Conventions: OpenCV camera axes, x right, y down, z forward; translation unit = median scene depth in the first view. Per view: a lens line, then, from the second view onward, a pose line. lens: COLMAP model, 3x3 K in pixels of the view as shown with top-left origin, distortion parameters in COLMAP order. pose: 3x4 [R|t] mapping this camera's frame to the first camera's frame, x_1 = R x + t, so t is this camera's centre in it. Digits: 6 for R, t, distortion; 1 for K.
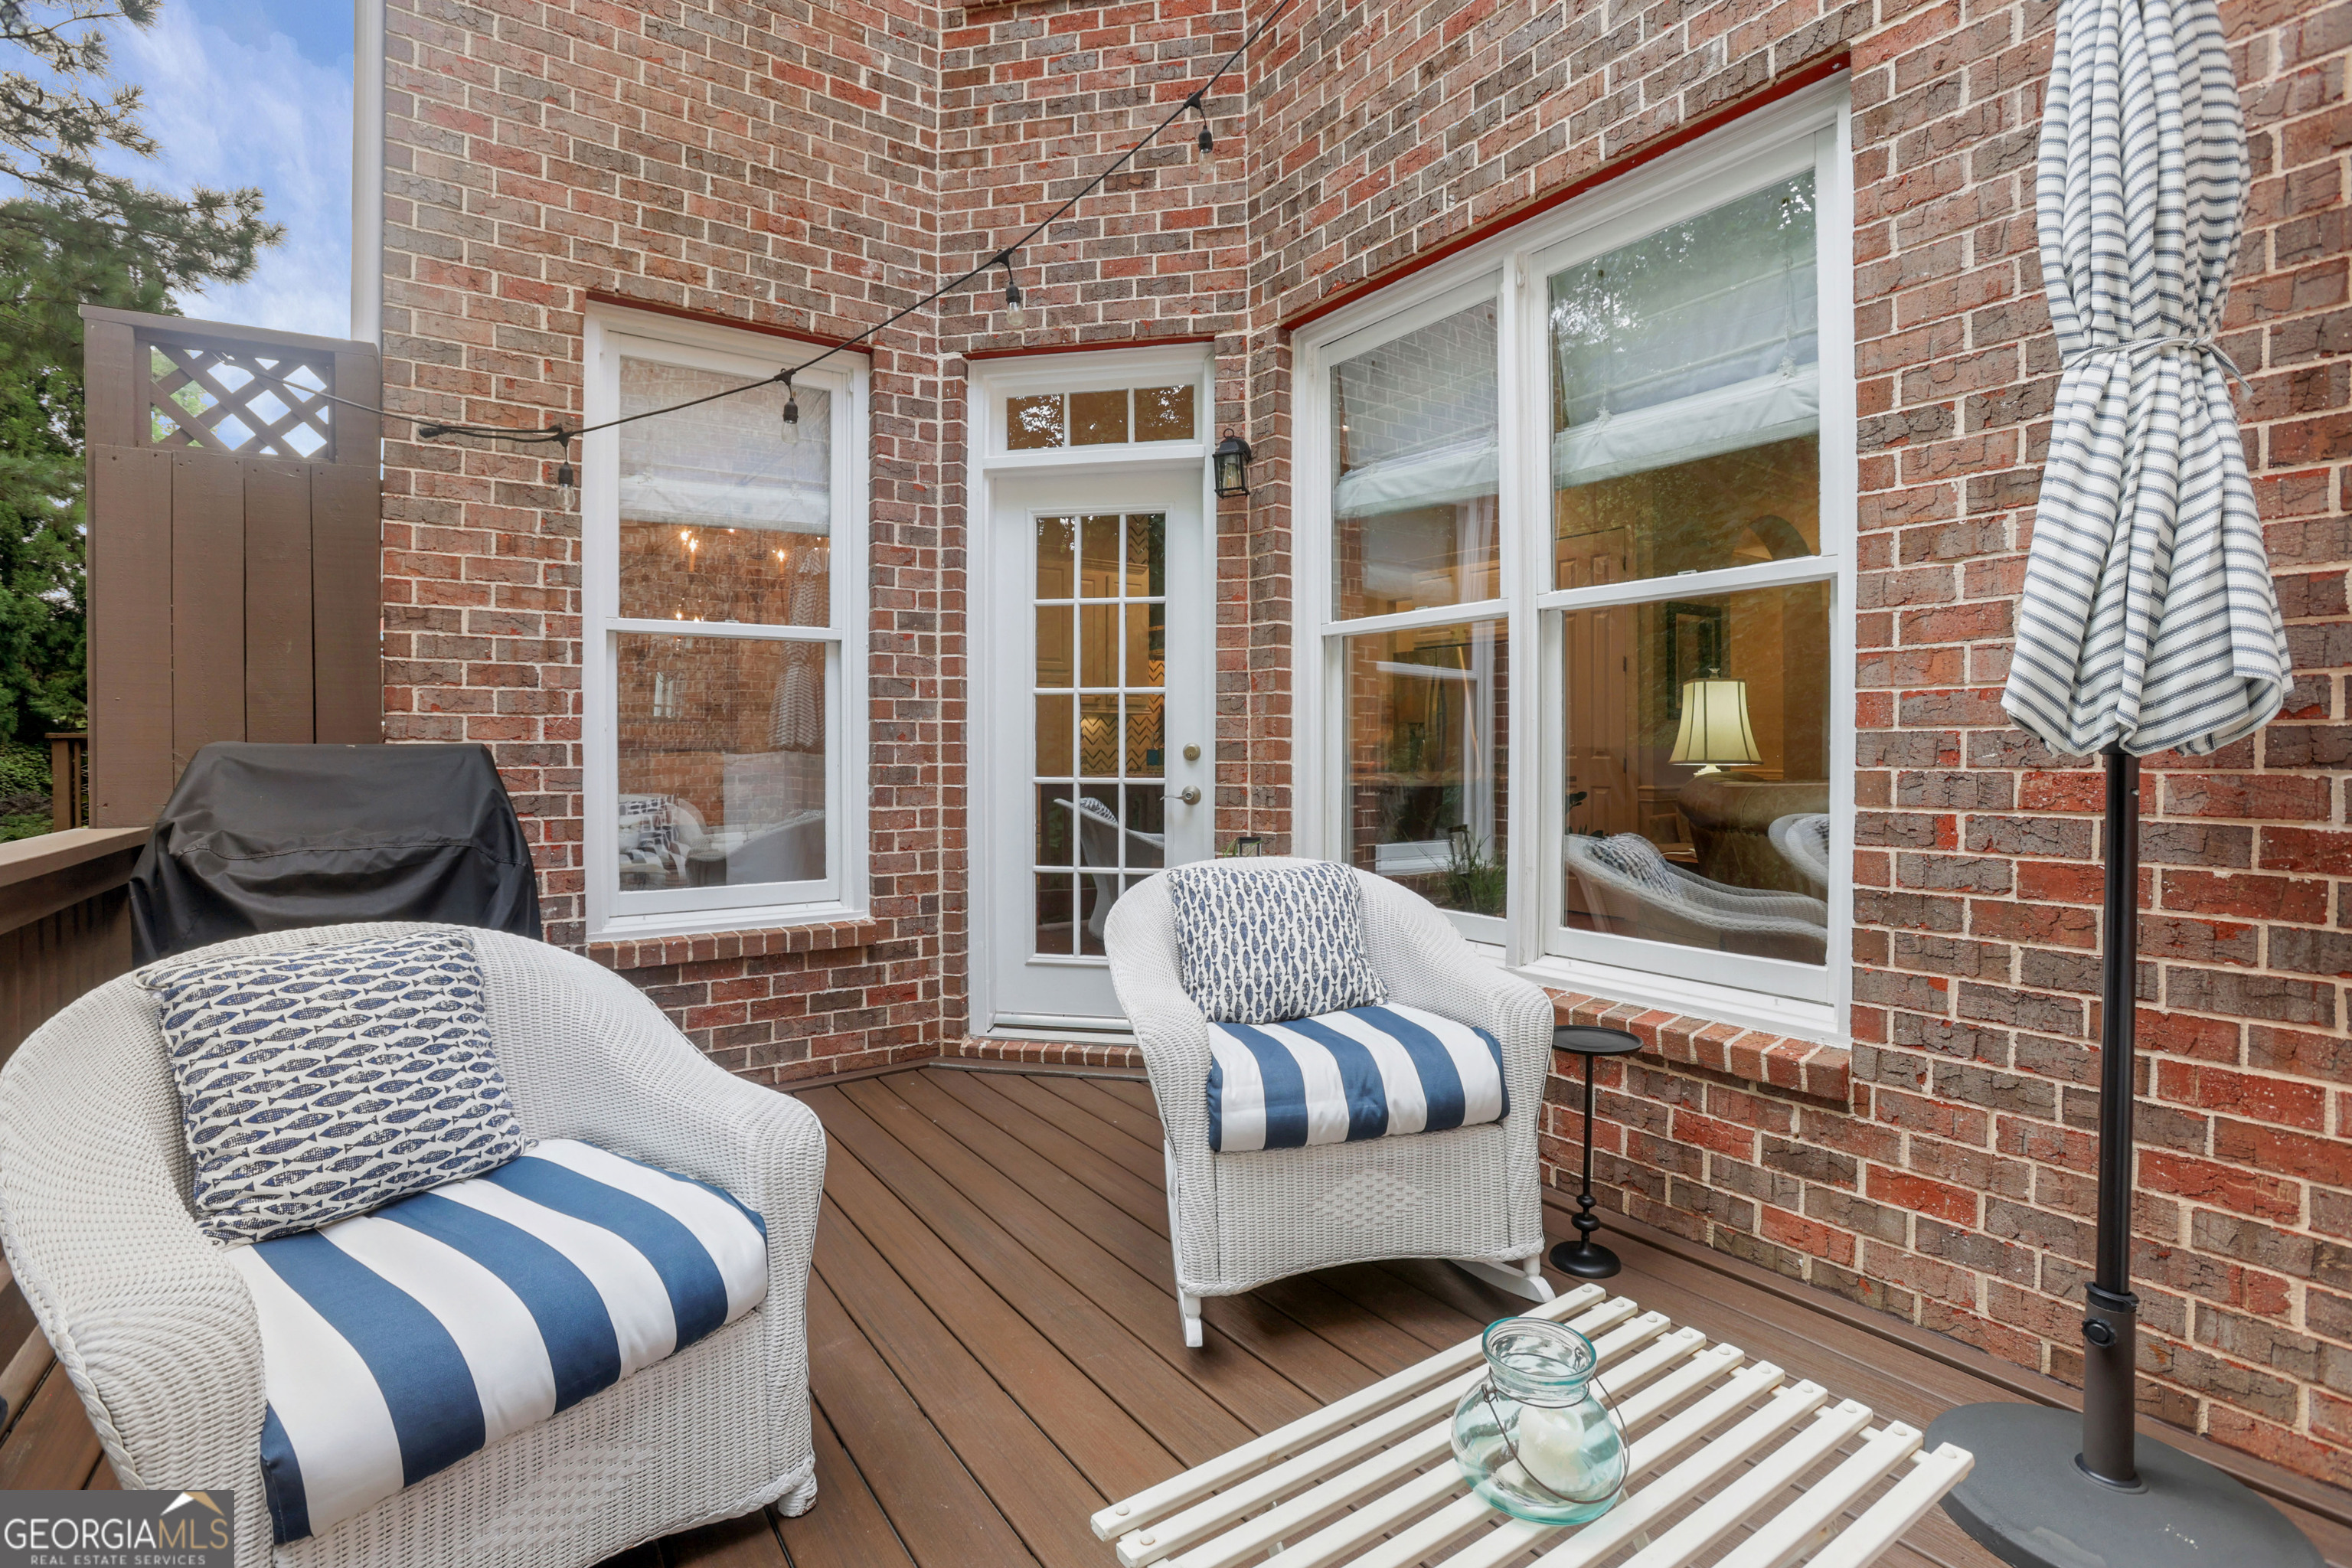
lens RADIAL K [[1157.5, 0, 1167.5], [0, 1157.5, 752.2], [0, 0, 1]] dist [-0.101145, 0.059407]
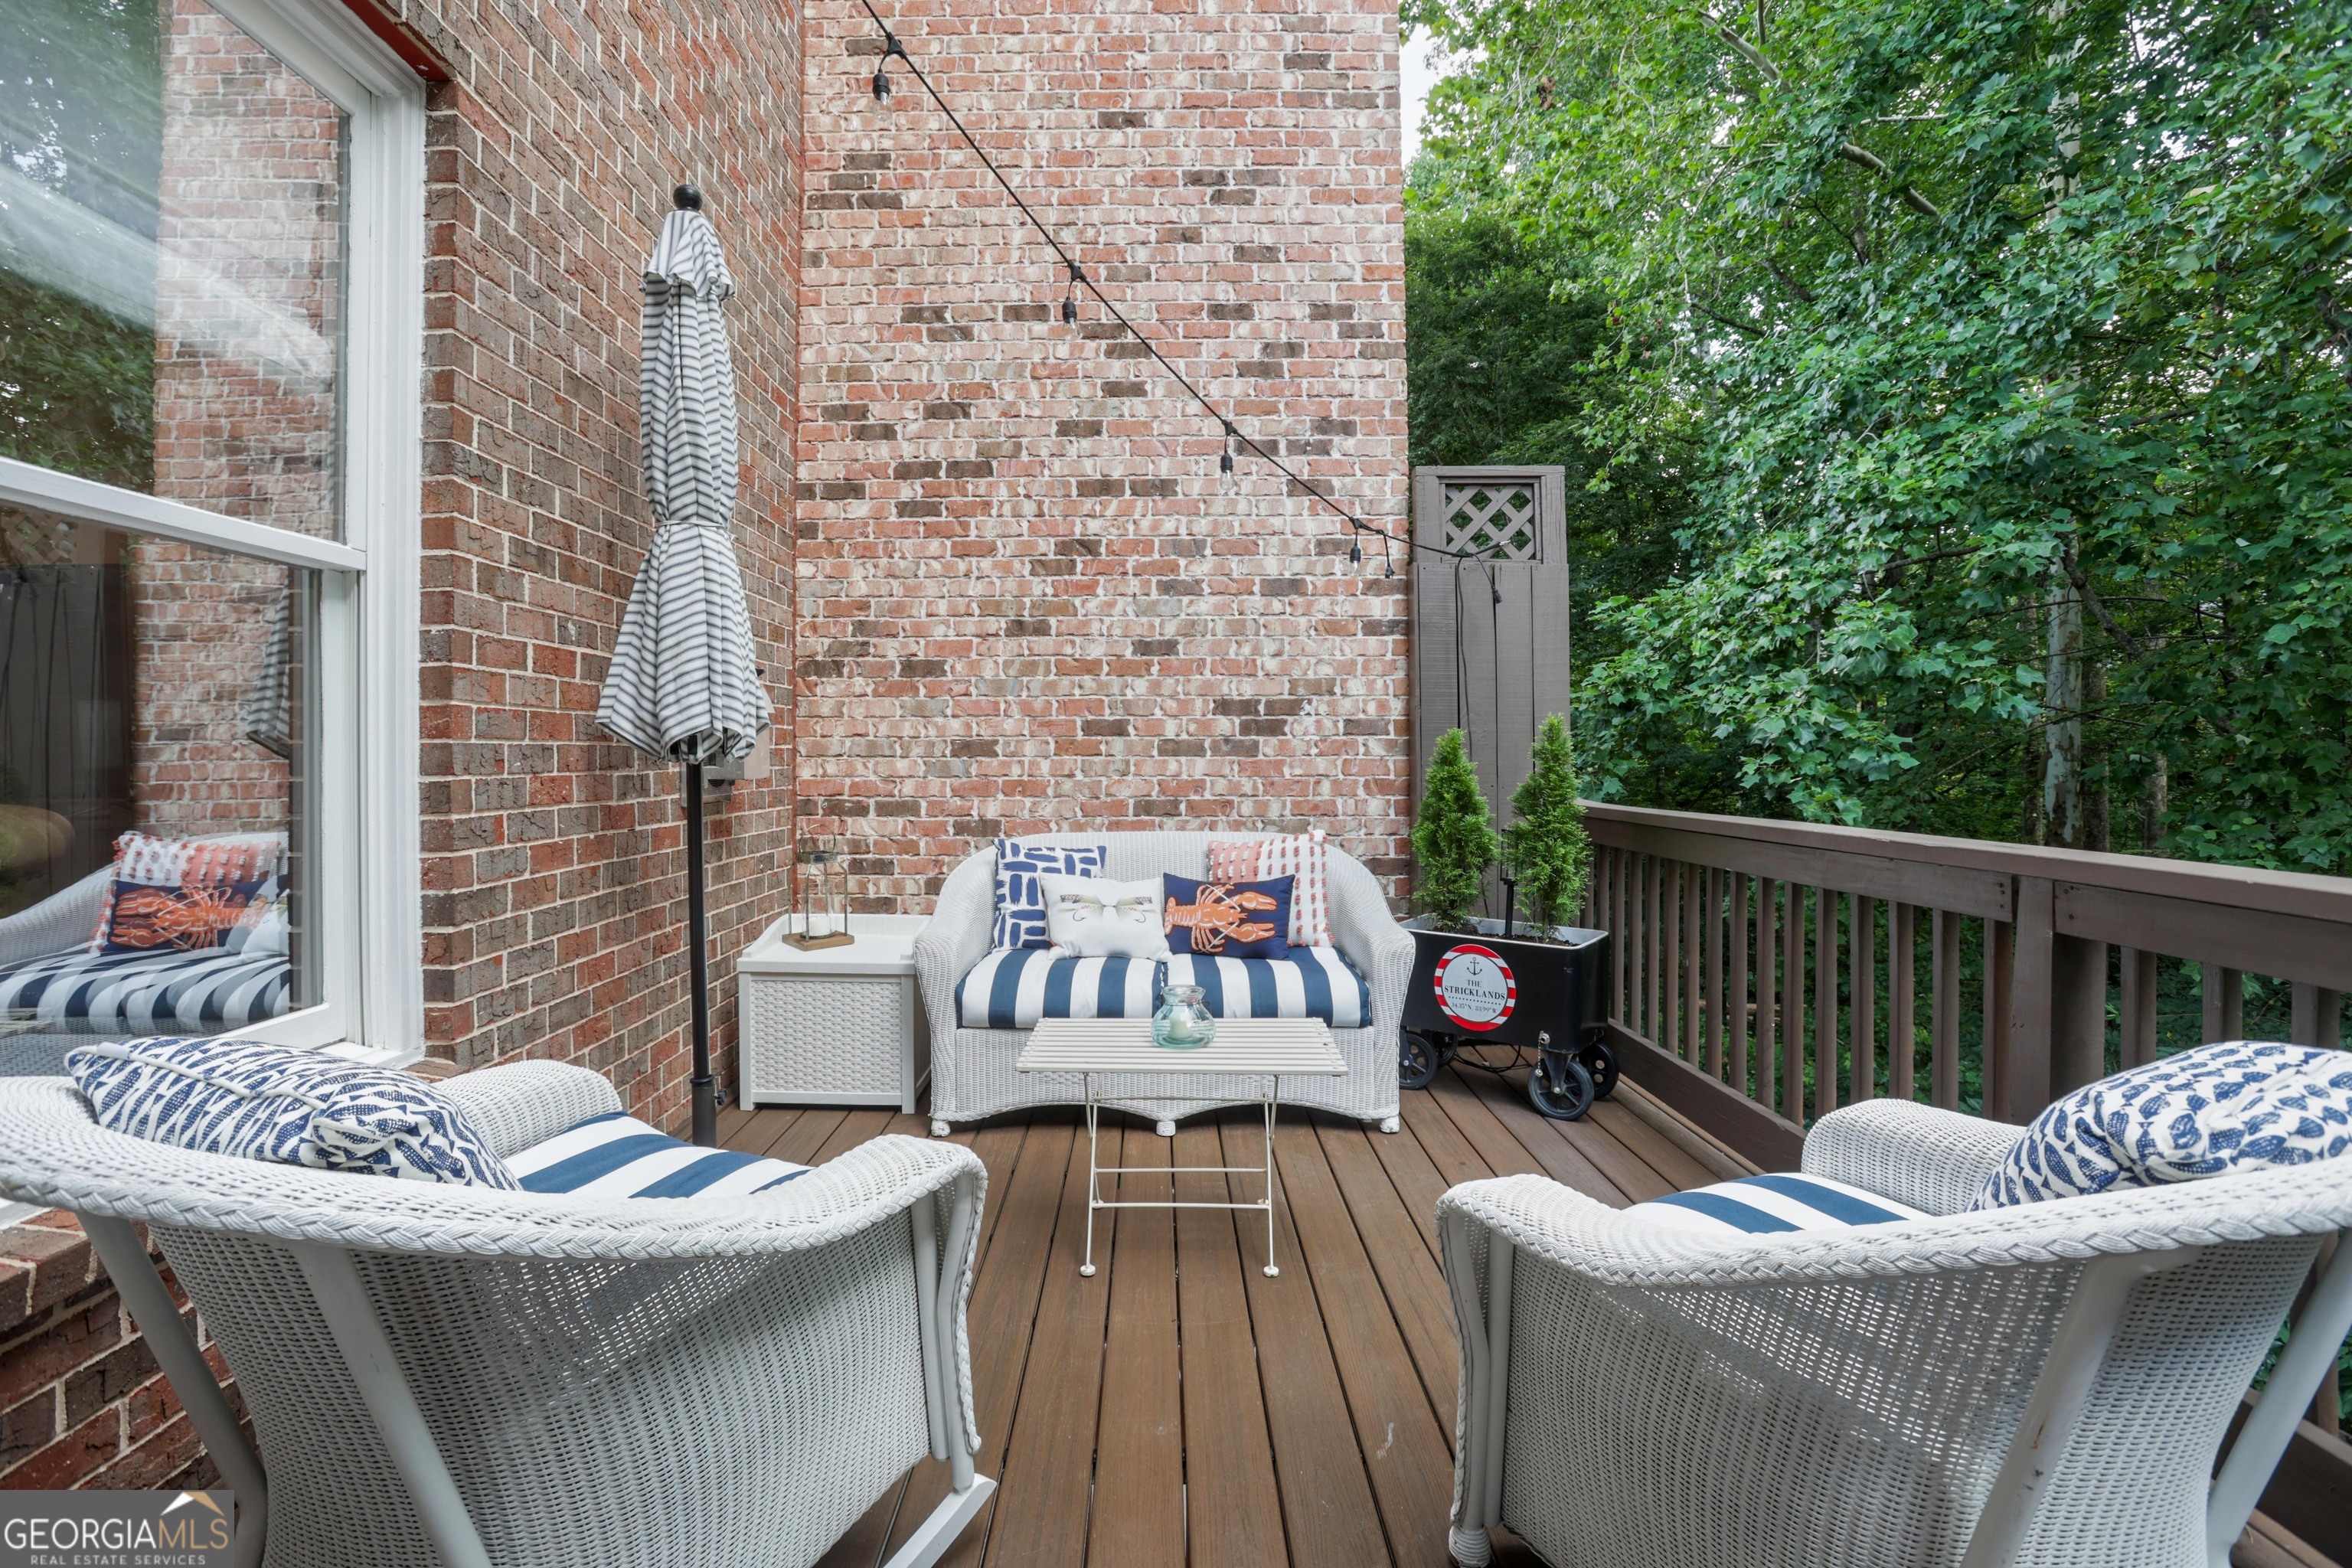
lens RADIAL K [[1157.5, 0, 1167.5], [0, 1157.5, 752.2], [0, 0, 1]] dist [-0.101145, 0.059407]
pose [[-0.845580, 0.003277, 0.533839, -0.532223], [0.002620, 0.999995, -0.001987, -0.005966], [-0.533843, -0.000282, -0.845584, 1.637095]]
